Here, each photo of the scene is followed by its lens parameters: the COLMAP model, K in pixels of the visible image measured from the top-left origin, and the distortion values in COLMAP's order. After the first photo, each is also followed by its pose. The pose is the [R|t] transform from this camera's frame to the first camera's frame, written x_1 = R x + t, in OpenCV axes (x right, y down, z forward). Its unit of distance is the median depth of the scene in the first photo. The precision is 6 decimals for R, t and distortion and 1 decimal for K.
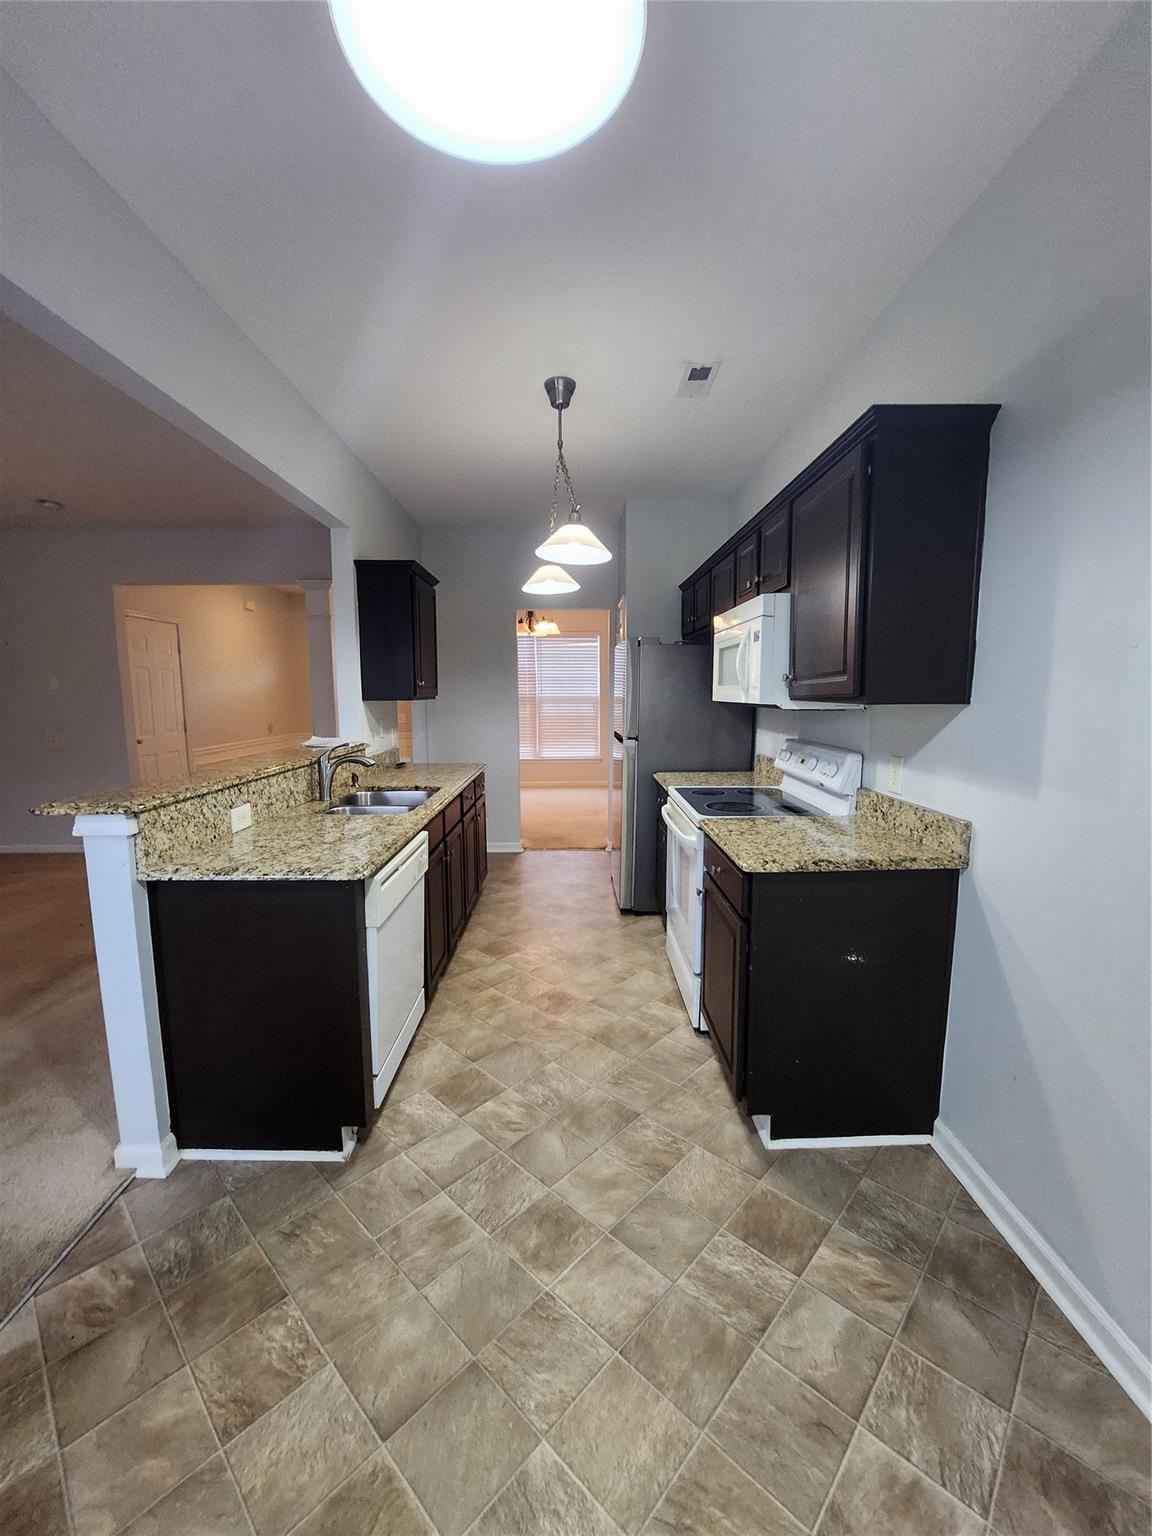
lens RADIAL K [[618.7, 0, 576.0], [0, 618.7, 768.3], [0, 0, 1]] dist [-0.016864, 0.000581]
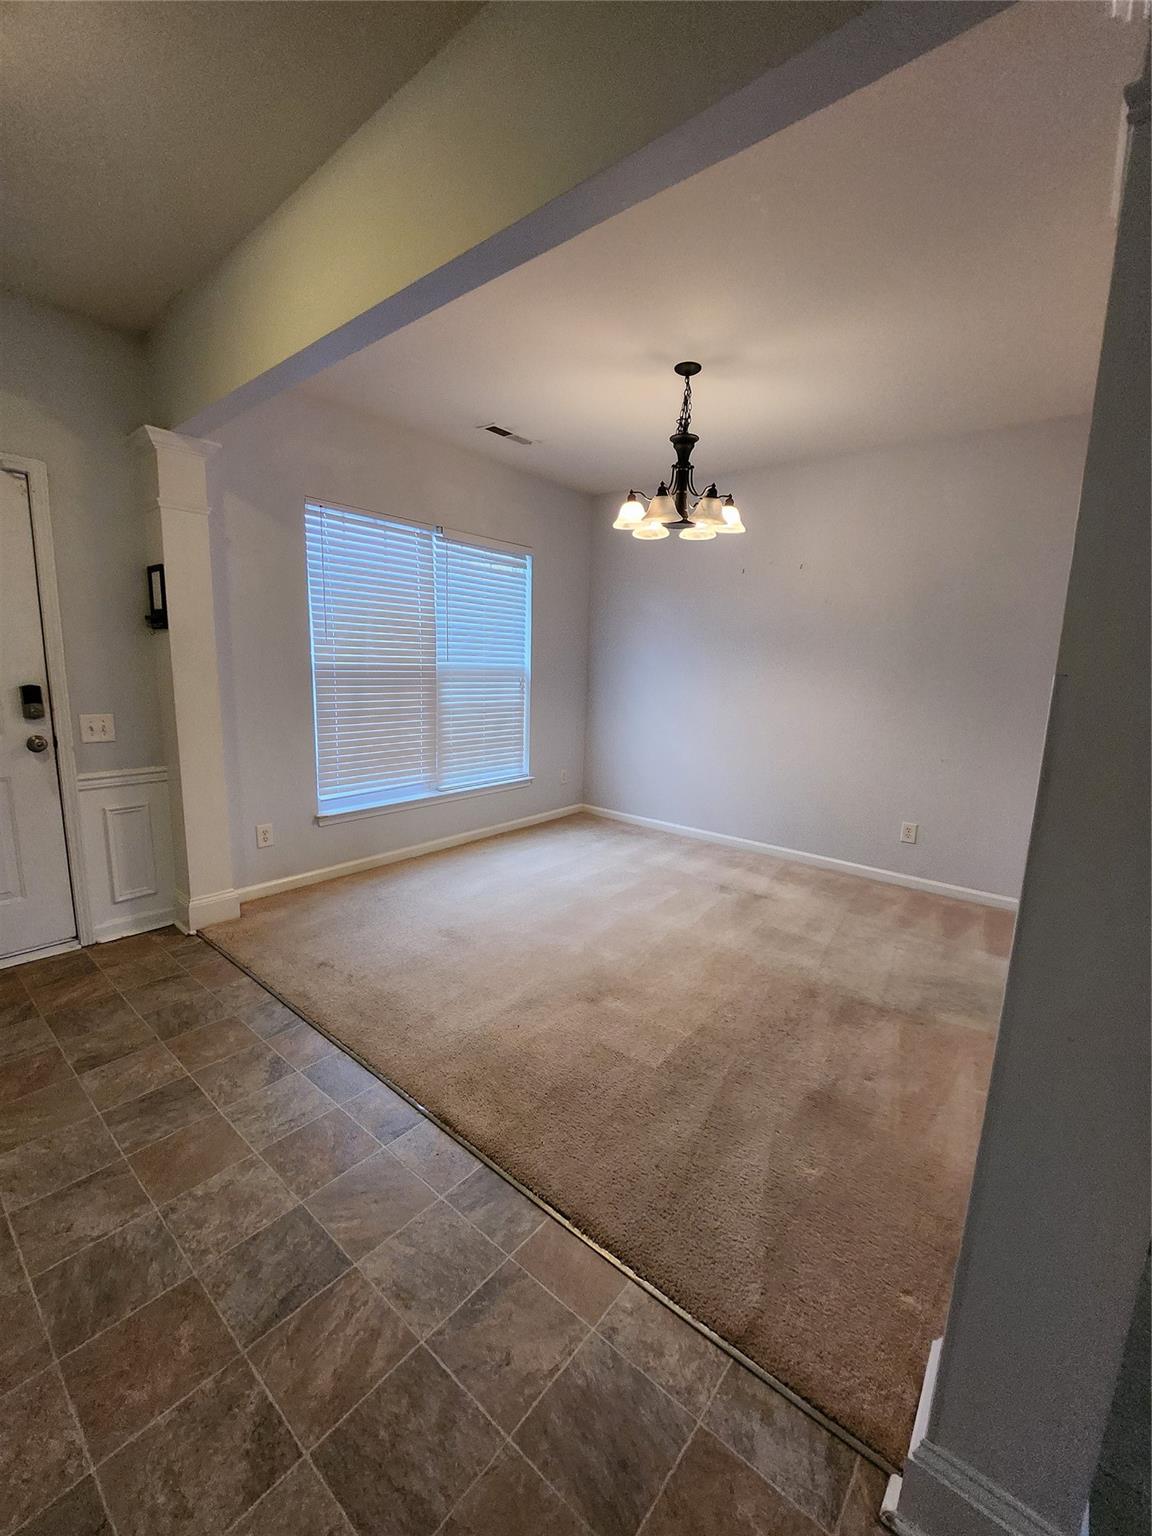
lens RADIAL K [[618.7, 0, 572.9], [0, 618.7, 765.5], [0, 0, 1]] dist [-0.016864, 0.000581]
pose [[0.648894, -0.099714, 0.754317, -1.943855], [0.062516, 0.995011, 0.077753, -0.378665], [-0.758307, -0.003296, 0.651890, 3.285271]]
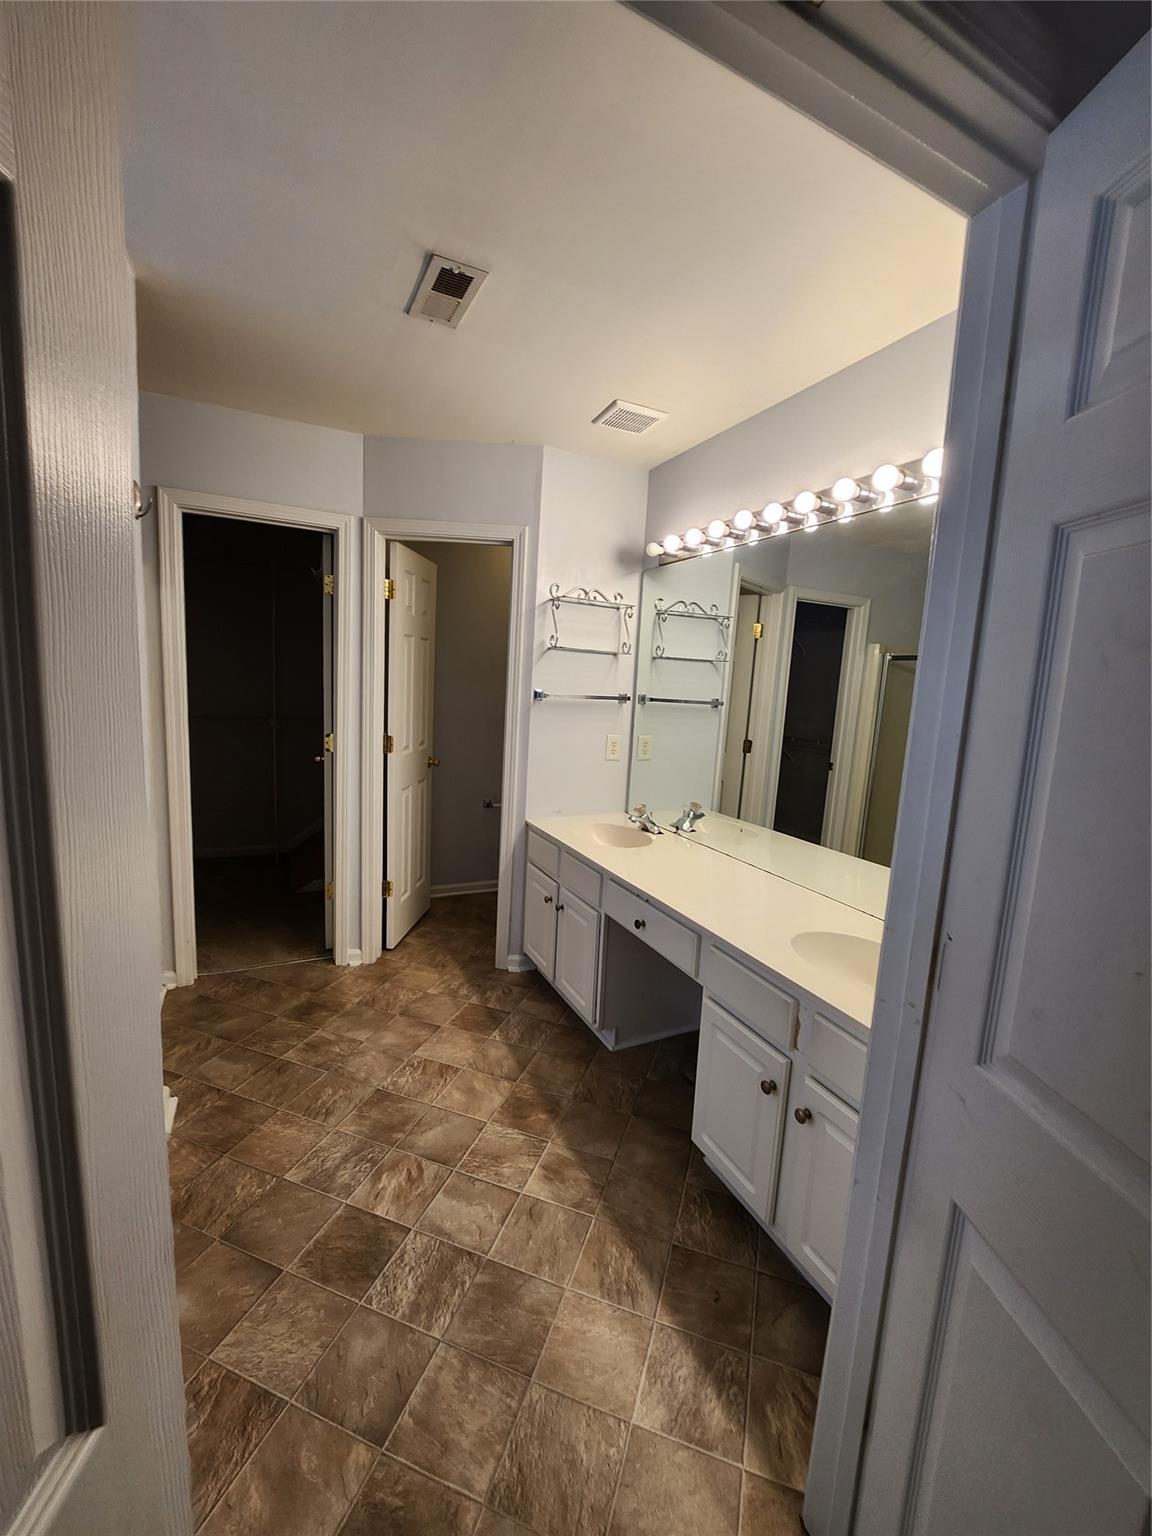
lens RADIAL K [[618.7, 0, 577.1], [0, 618.7, 761.5], [0, 0, 1]] dist [-0.016864, 0.000581]
pose [[-0.415602, -0.130175, 0.900183, -0.559338], [0.061526, 0.983415, 0.170616, -0.133800], [-0.907463, 0.126293, -0.400700, 0.948835]]
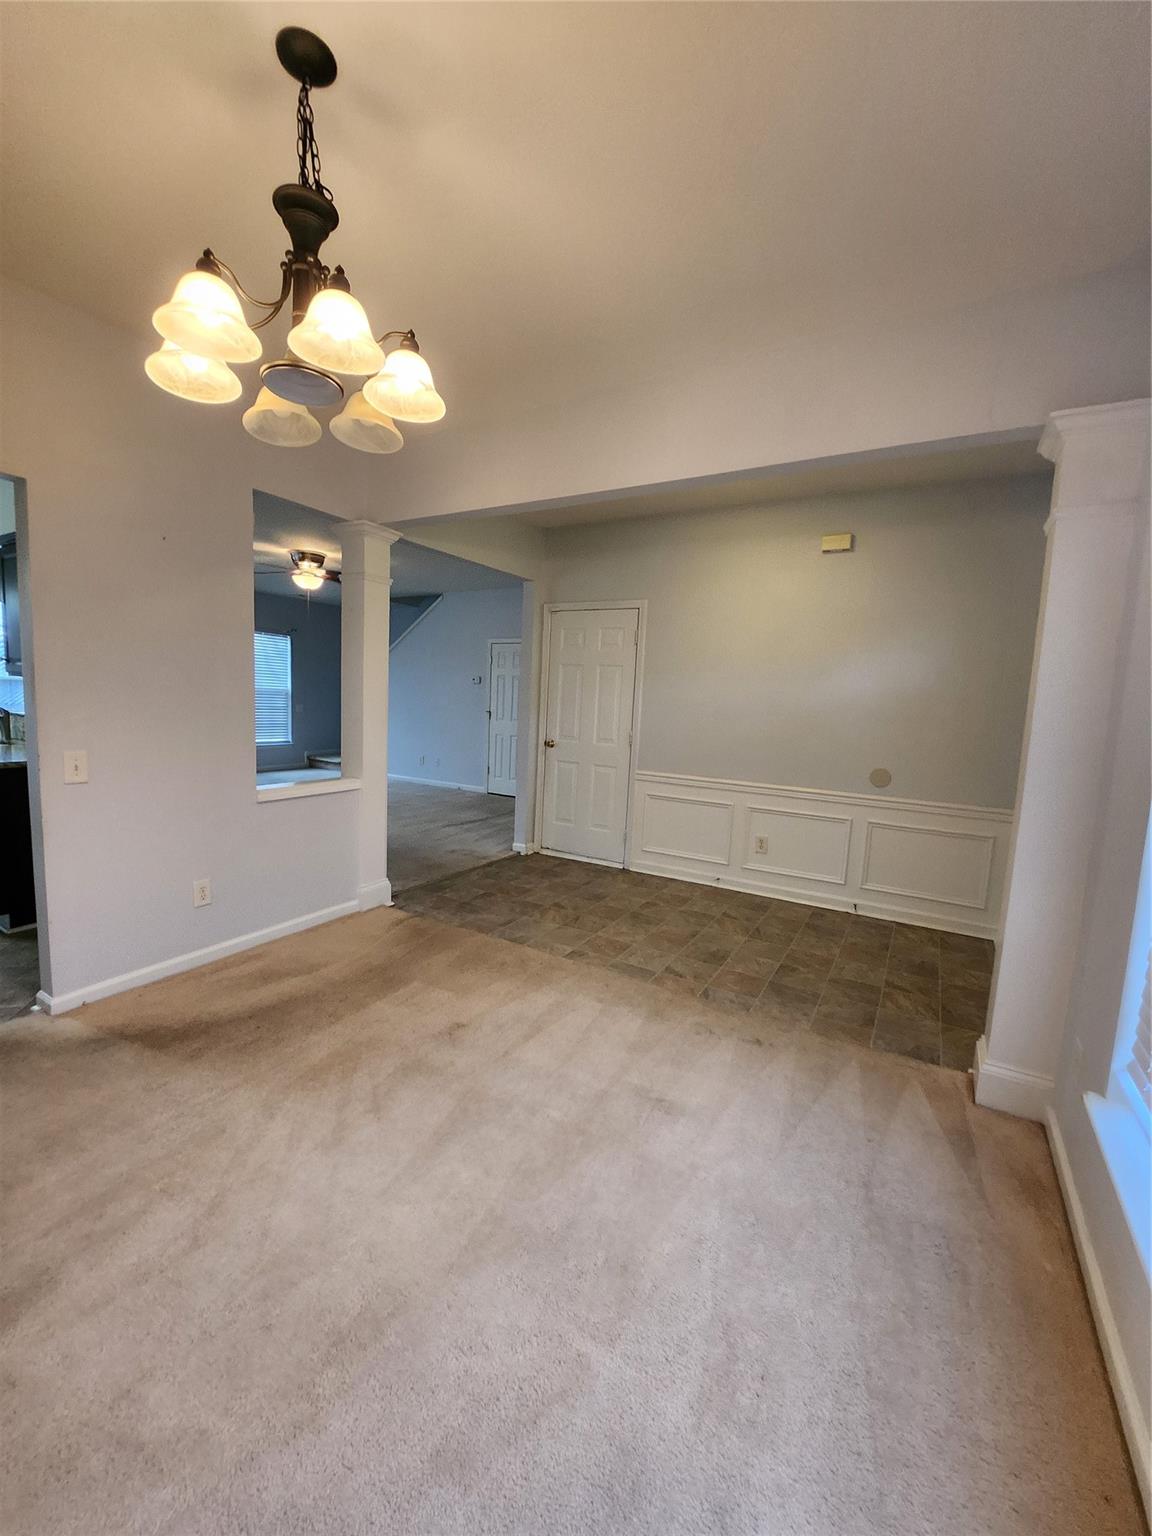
lens RADIAL K [[618.7, 0, 567.2], [0, 618.7, 758.5], [0, 0, 1]] dist [-0.016864, 0.000581]
pose [[-0.531940, 0.062719, -0.844456, 0.277150], [-0.147530, 0.975137, 0.165357, -0.614407], [0.833832, 0.212543, -0.509461, 5.102367]]
